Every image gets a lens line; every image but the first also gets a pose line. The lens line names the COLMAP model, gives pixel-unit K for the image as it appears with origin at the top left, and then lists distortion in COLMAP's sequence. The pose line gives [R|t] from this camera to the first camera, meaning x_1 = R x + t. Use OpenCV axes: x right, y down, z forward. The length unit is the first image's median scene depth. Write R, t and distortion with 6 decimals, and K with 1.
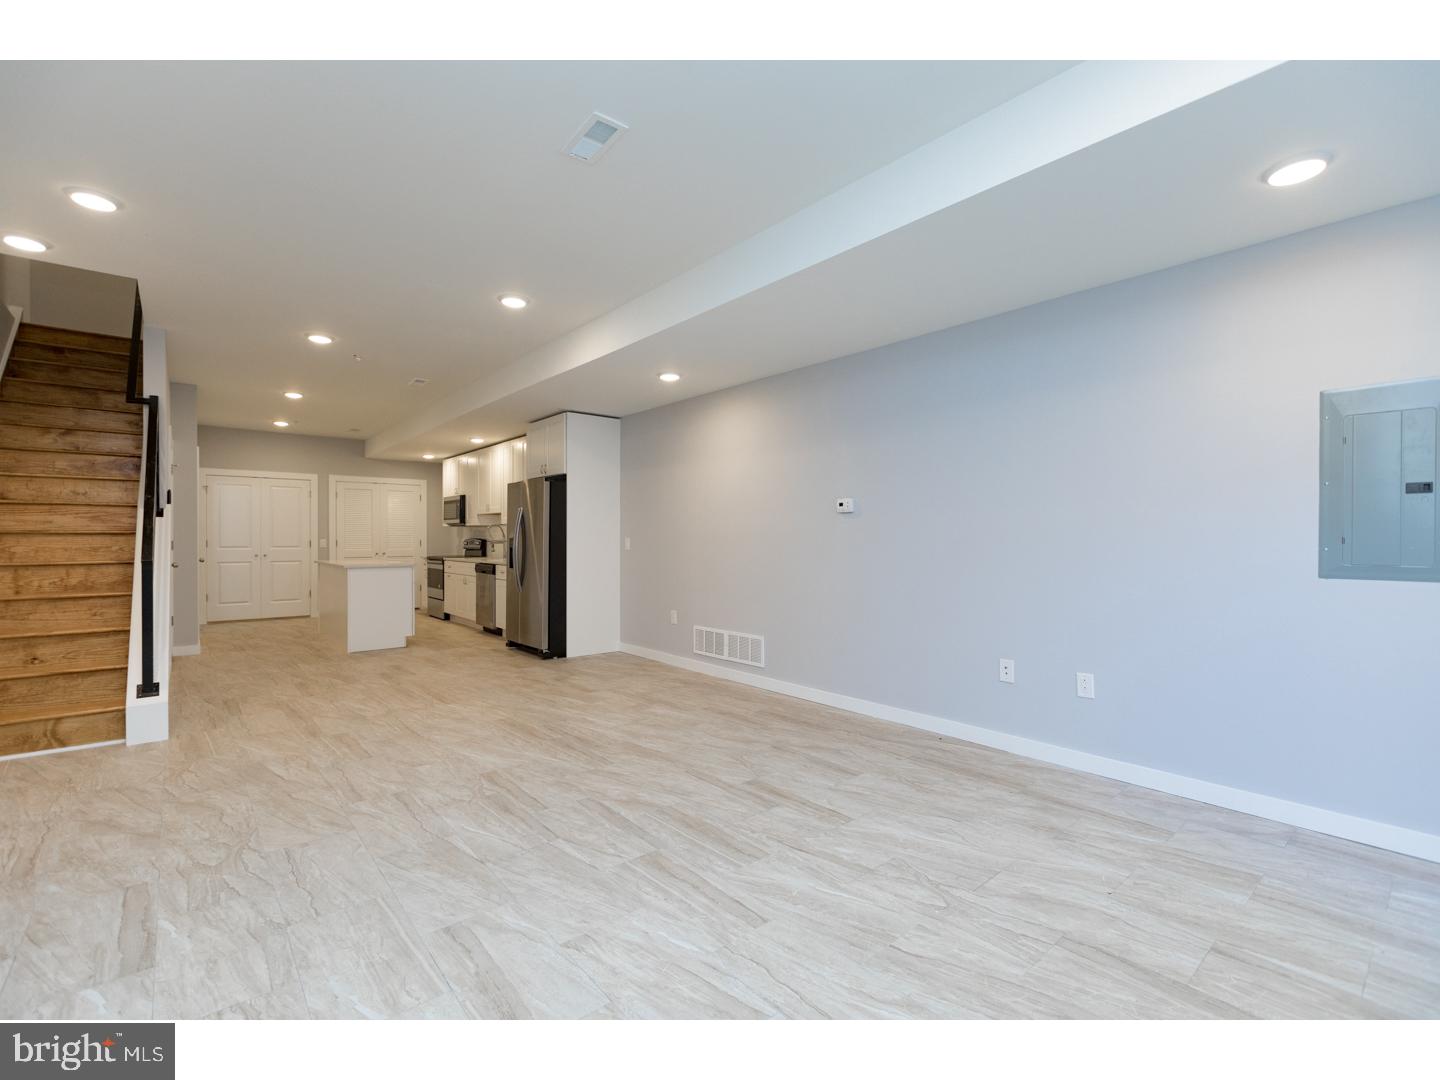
lens RADIAL K [[640.3, 0, 720.0], [0, 640.3, 540.0], [0, 0, 1]] dist [0.000532, -0.000428]
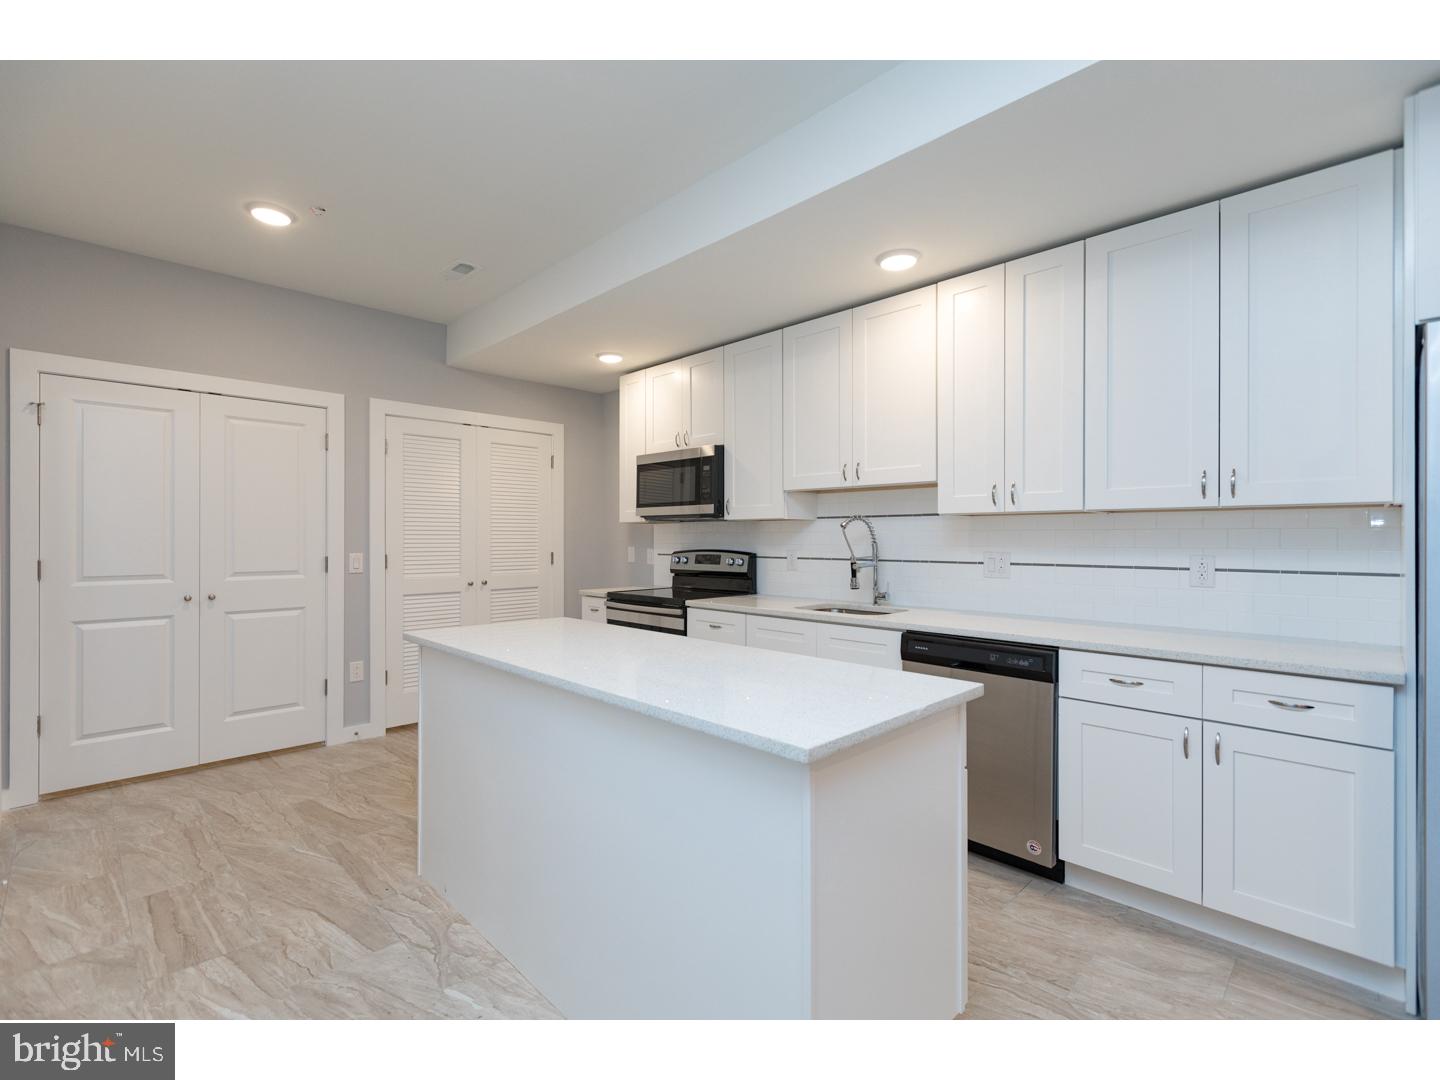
lens RADIAL K [[652.8, 0, 719.0], [0, 652.8, 538.2], [0, 0, 1]] dist [0.000402, -0.000200]
pose [[0.996822, -0.000773, 0.079653, -1.116699], [0.000882, 0.999999, -0.001325, -0.026514], [-0.079652, 0.001391, 0.996822, 1.492125]]
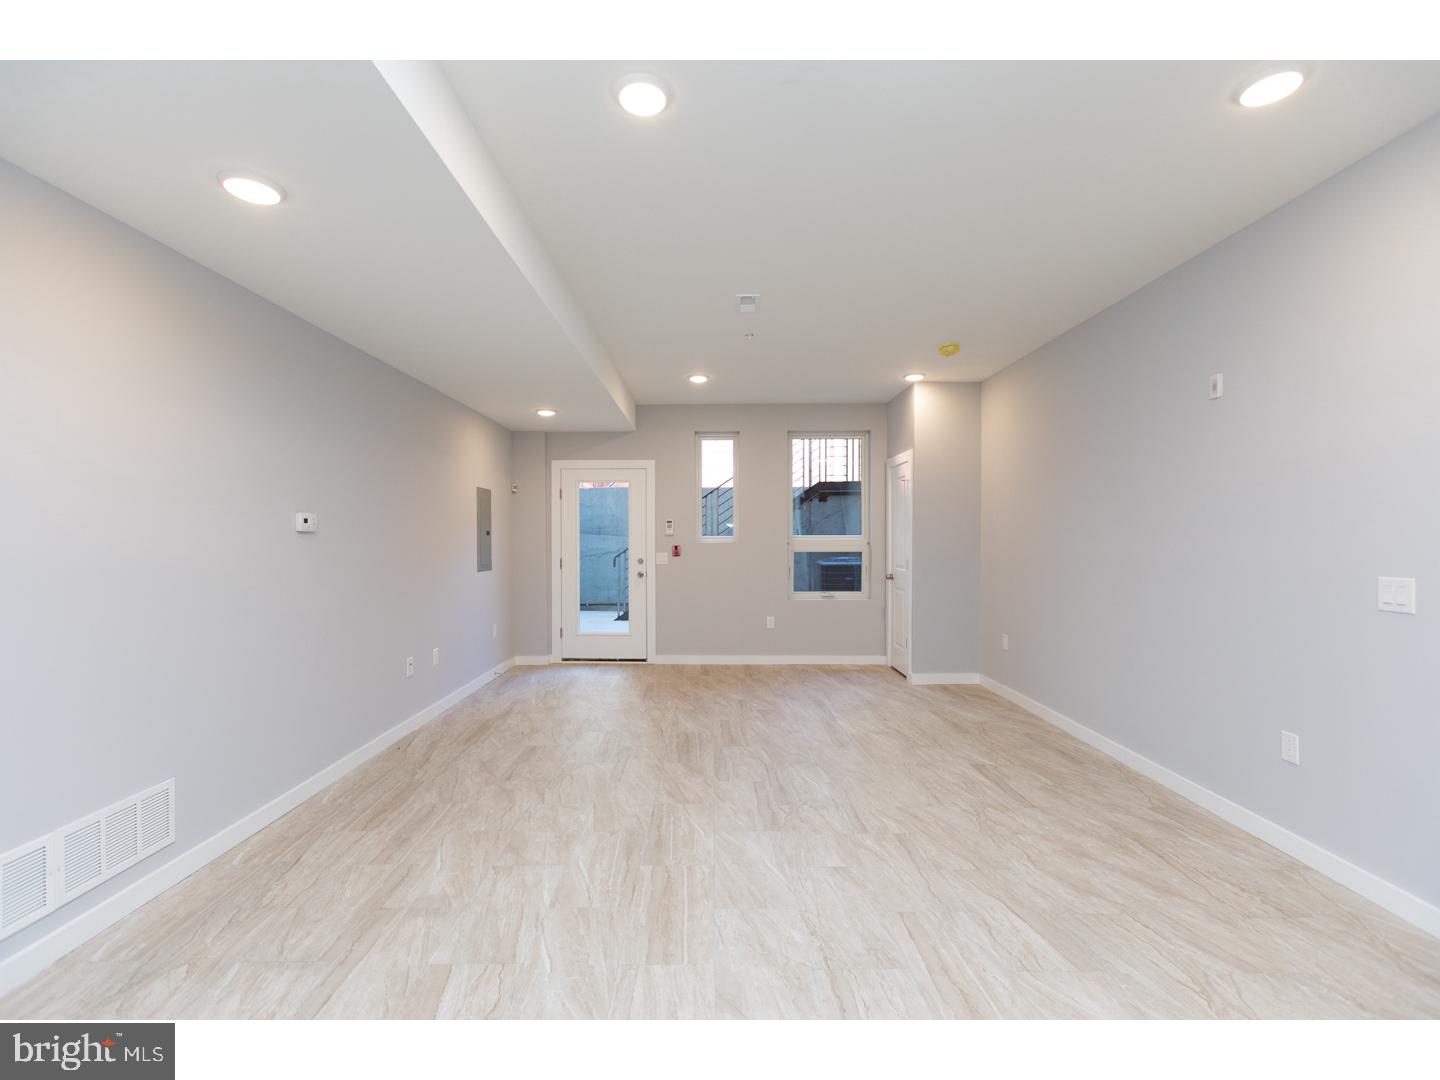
lens RADIAL K [[637.9, 0, 716.3], [0, 637.9, 543.1], [0, 0, 1]] dist [-0.000490, -0.000154]
pose [[-0.764859, -0.005077, 0.644178, -0.776680], [0.002452, 0.999939, 0.010793, -0.044494], [-0.644193, 0.009835, -0.764800, 1.531615]]
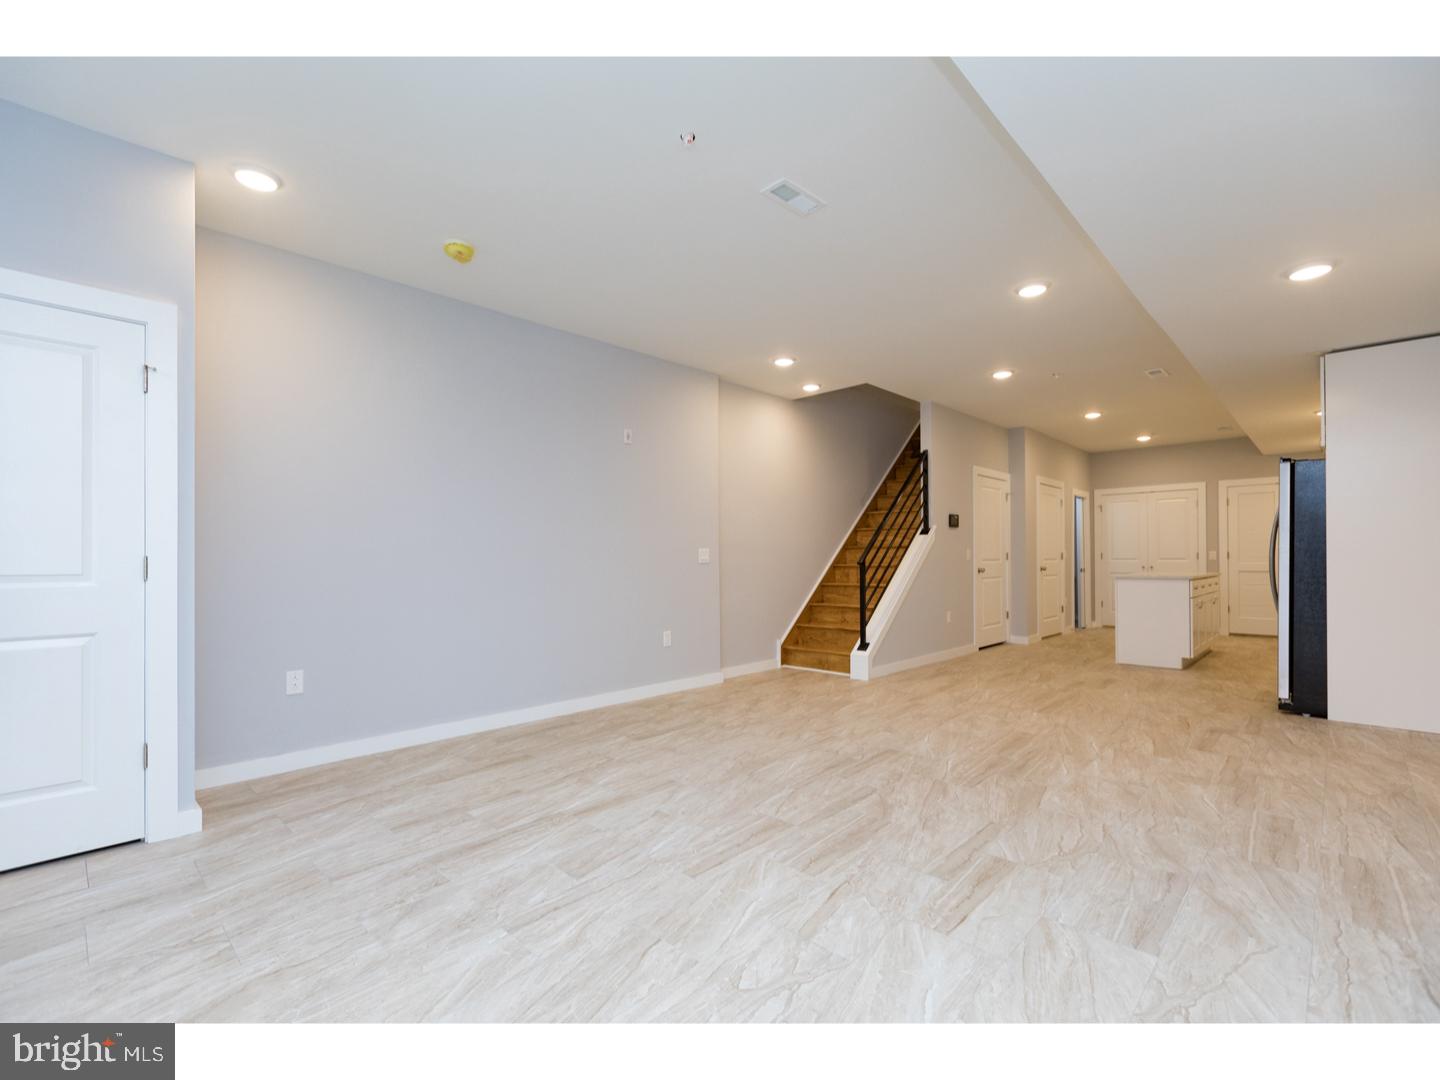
lens RADIAL K [[645.3, 0, 714.4], [0, 645.3, 559.5], [0, 0, 1]] dist [0.001651, 0.000097]
pose [[0.093291, -0.001018, -0.995638, 0.655533], [0.003728, 0.999993, -0.000673, 0.023078], [0.995632, -0.003649, 0.093295, 0.511564]]
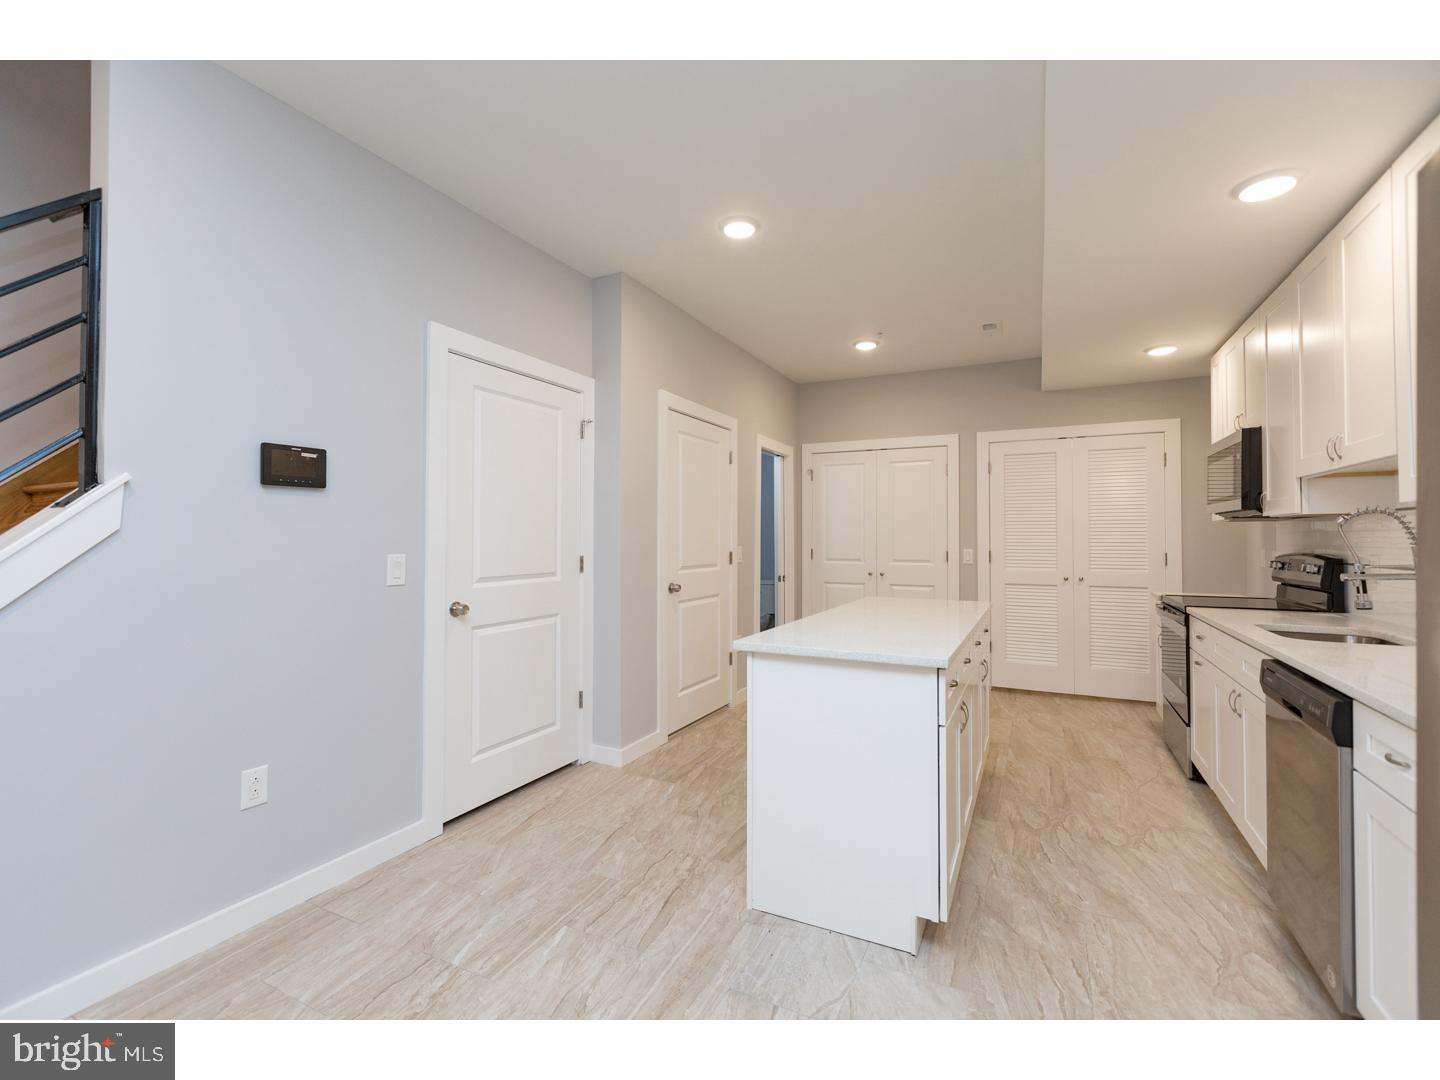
lens RADIAL K [[643.7, 0, 718.1], [0, 643.7, 525.7], [0, 0, 1]] dist [0.002318, 0.000396]
pose [[0.392143, -0.017110, -0.919745, -0.503552], [-0.003272, 0.999795, -0.019995, -0.025506], [0.919898, 0.010850, 0.392007, 1.541224]]
